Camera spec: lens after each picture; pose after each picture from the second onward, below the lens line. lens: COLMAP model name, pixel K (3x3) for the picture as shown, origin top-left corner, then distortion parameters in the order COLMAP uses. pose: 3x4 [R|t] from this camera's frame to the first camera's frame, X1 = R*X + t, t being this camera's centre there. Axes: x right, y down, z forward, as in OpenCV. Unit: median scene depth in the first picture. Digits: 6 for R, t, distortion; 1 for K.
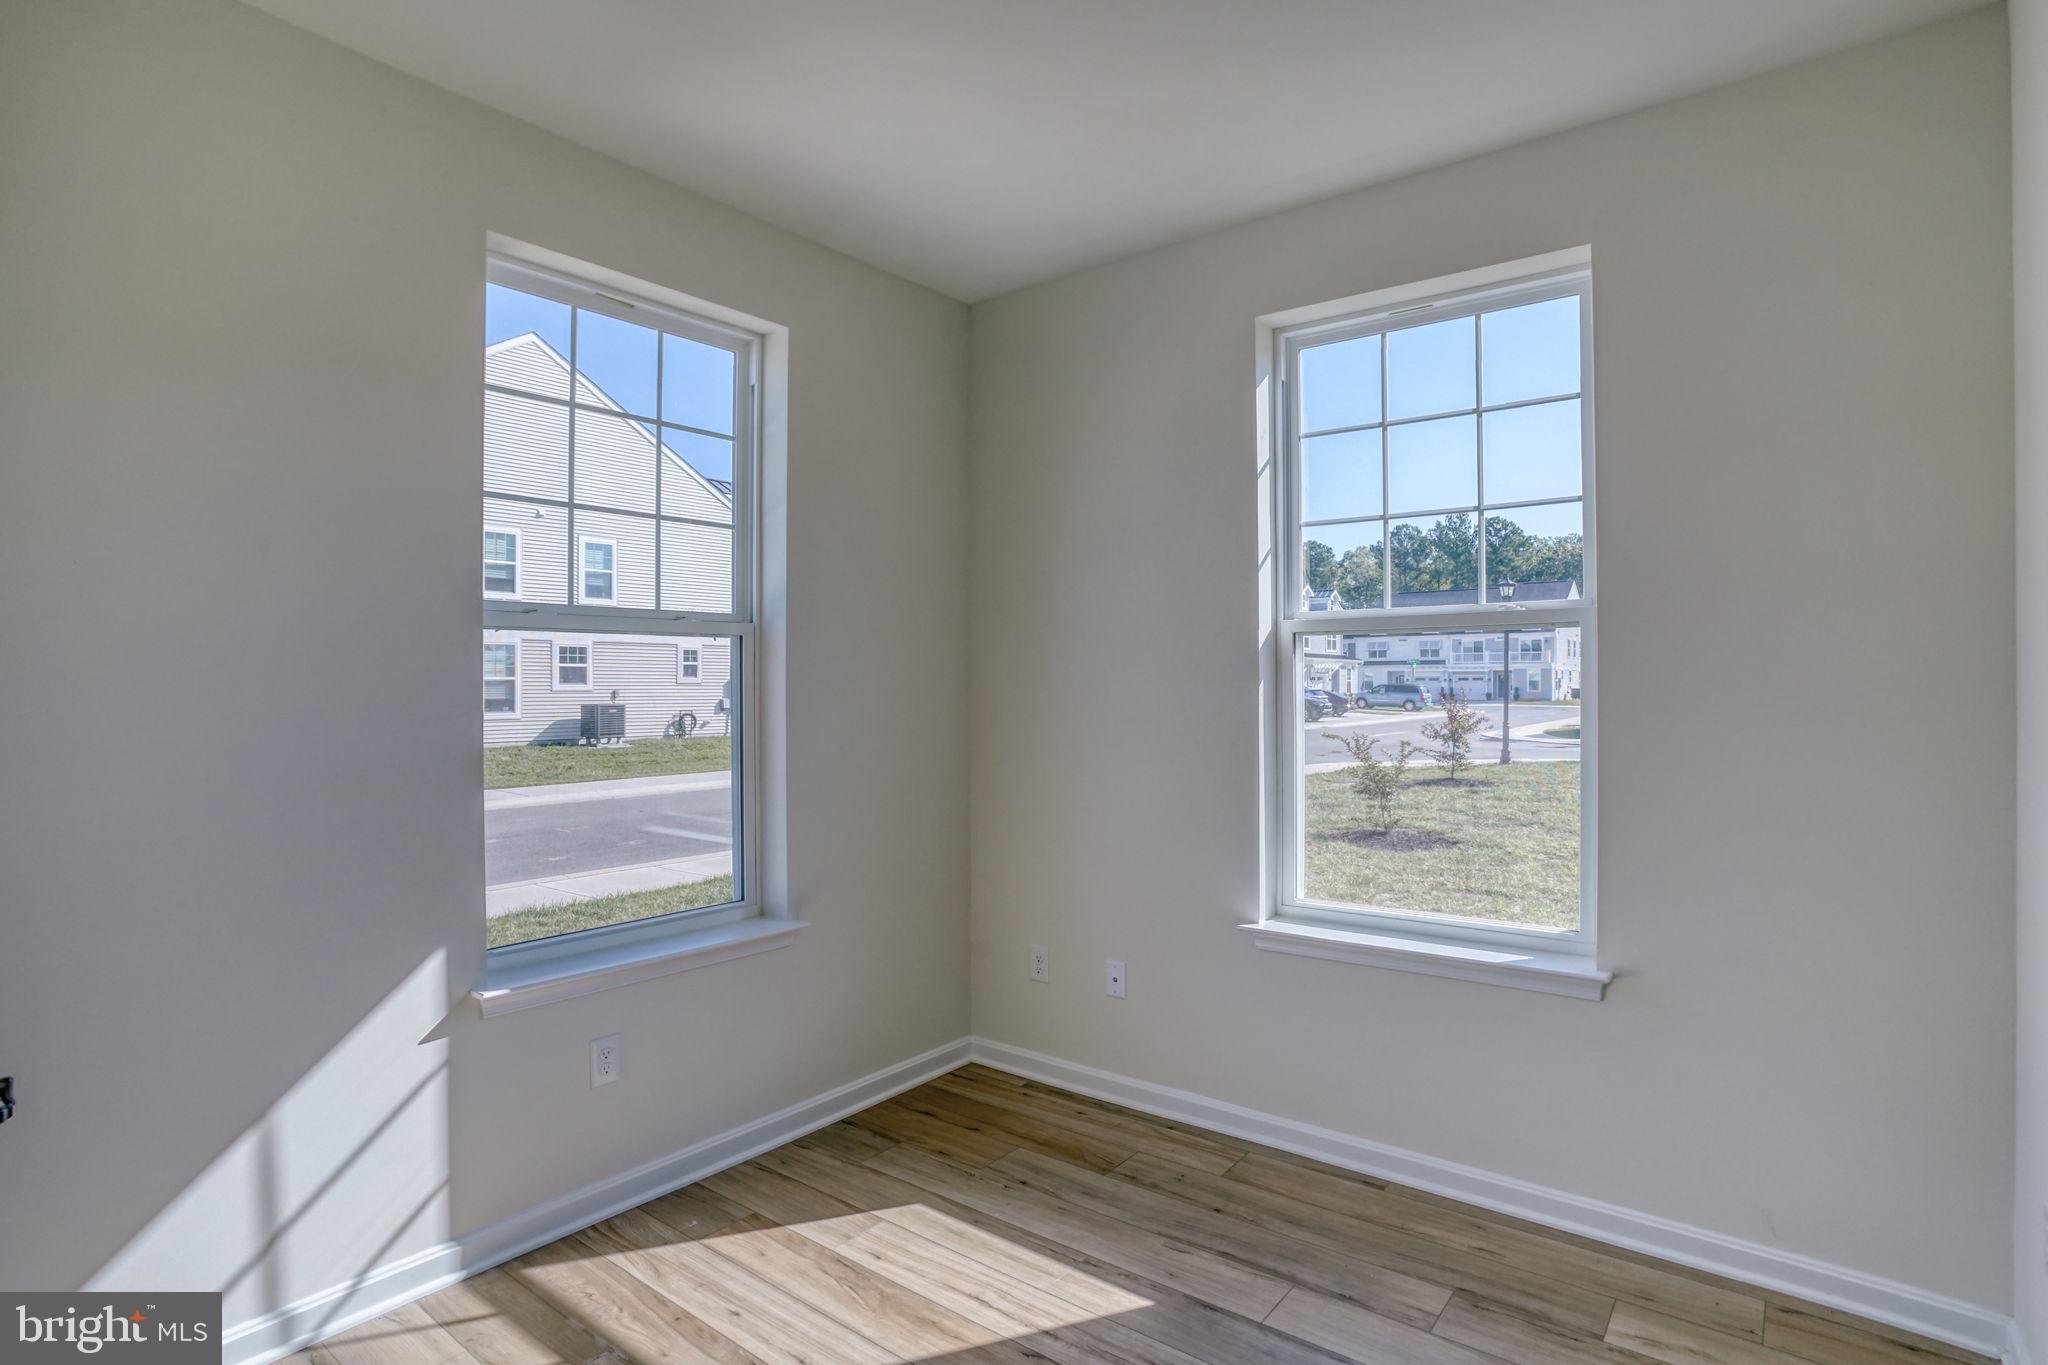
lens RADIAL K [[1033.3, 0, 1044.9], [0, 1033.3, 688.9], [0, 0, 1]] dist [-0.018712, 0.002335]
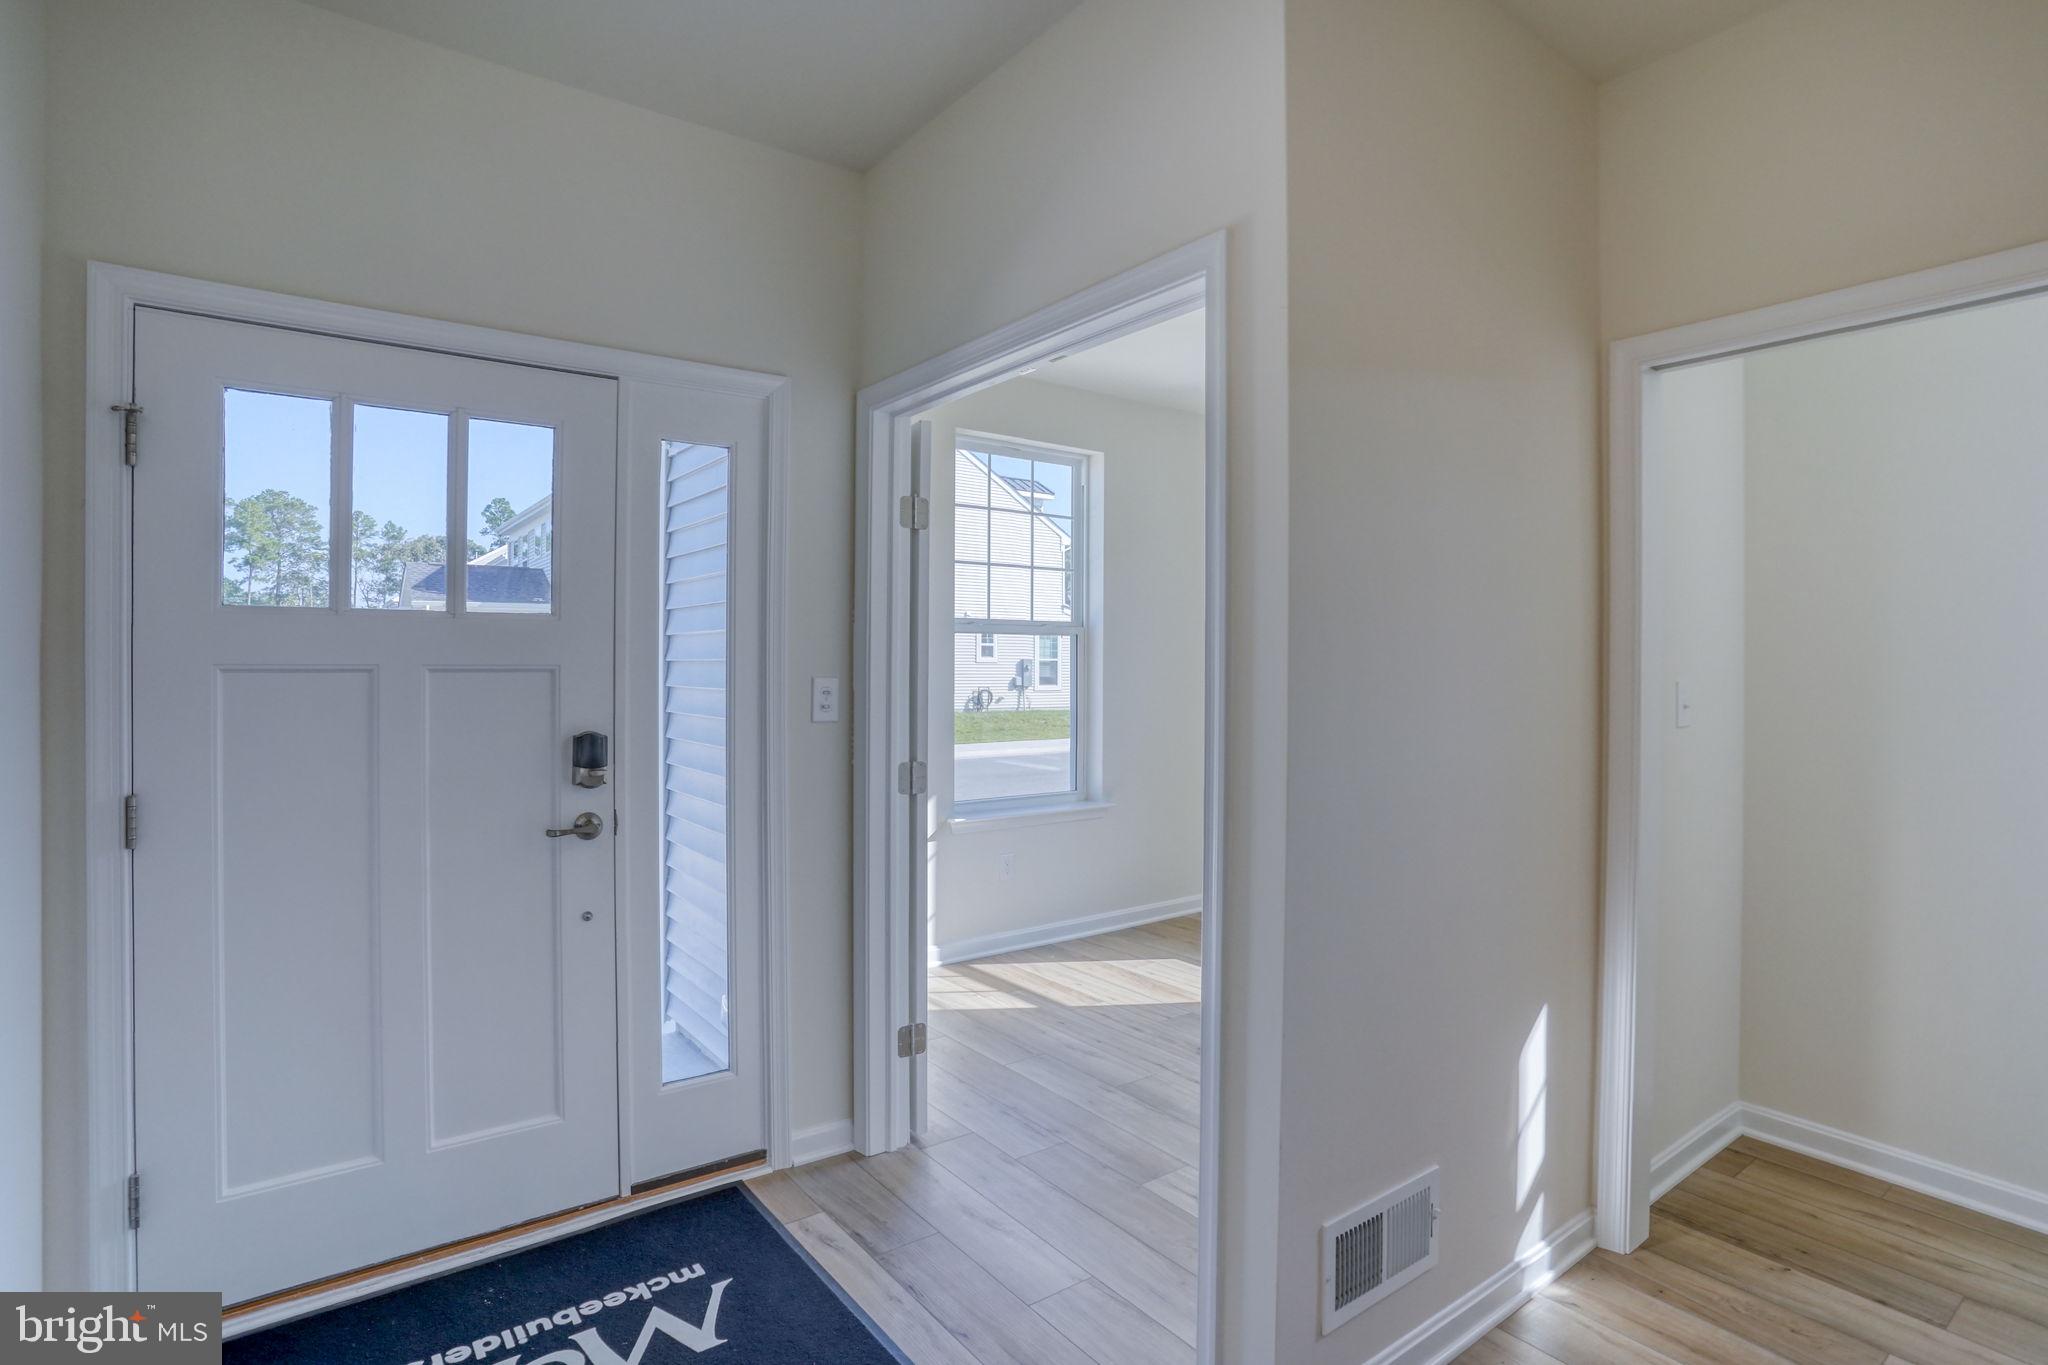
lens RADIAL K [[1033.3, 0, 1038.6], [0, 1033.3, 683.9], [0, 0, 1]] dist [-0.018712, 0.002335]
pose [[0.962996, 0.009749, -0.269339, 0.106654], [-0.005912, 0.999869, 0.015053, 0.004053], [0.269451, -0.012903, 0.962928, -0.659742]]
